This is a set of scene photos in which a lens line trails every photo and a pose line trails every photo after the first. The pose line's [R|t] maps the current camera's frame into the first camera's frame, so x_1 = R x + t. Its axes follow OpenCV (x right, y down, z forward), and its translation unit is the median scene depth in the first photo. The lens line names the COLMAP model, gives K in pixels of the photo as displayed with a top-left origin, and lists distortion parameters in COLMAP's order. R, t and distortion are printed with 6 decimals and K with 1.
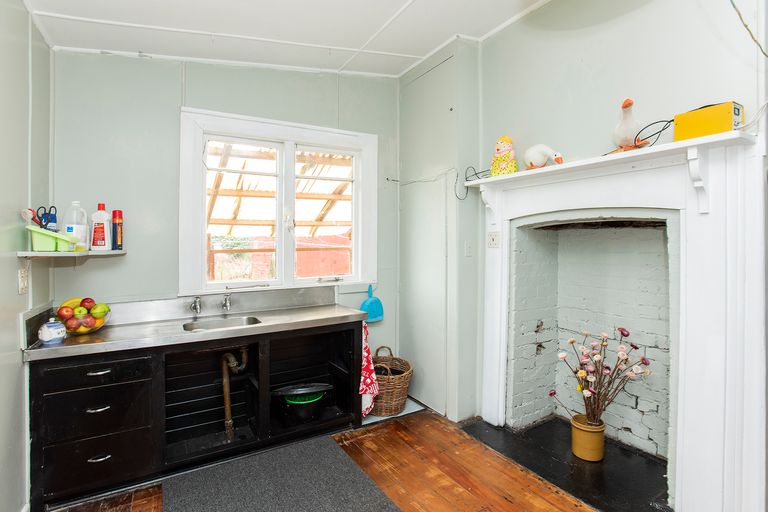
lens RADIAL K [[378.0, 0, 383.4], [0, 378.0, 241.1], [0, 0, 1]] dist [-0.041549, 0.000563]
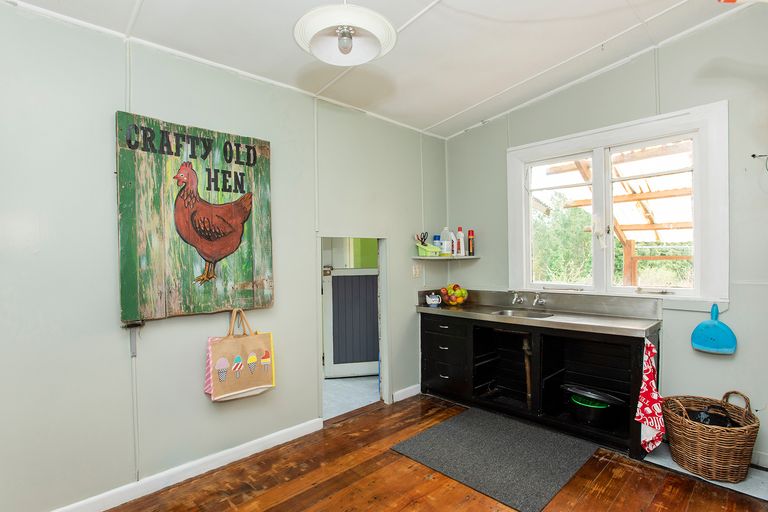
lens RADIAL K [[396.0, 0, 384.0], [0, 396.0, 256.0], [0, 0, 1]] dist [-0.001835, 0.000036]
pose [[0.230648, 0.006311, -0.973017, 0.700540], [0.015782, 0.999823, 0.010226, 0.002243], [0.972909, -0.017715, 0.230508, 0.215705]]
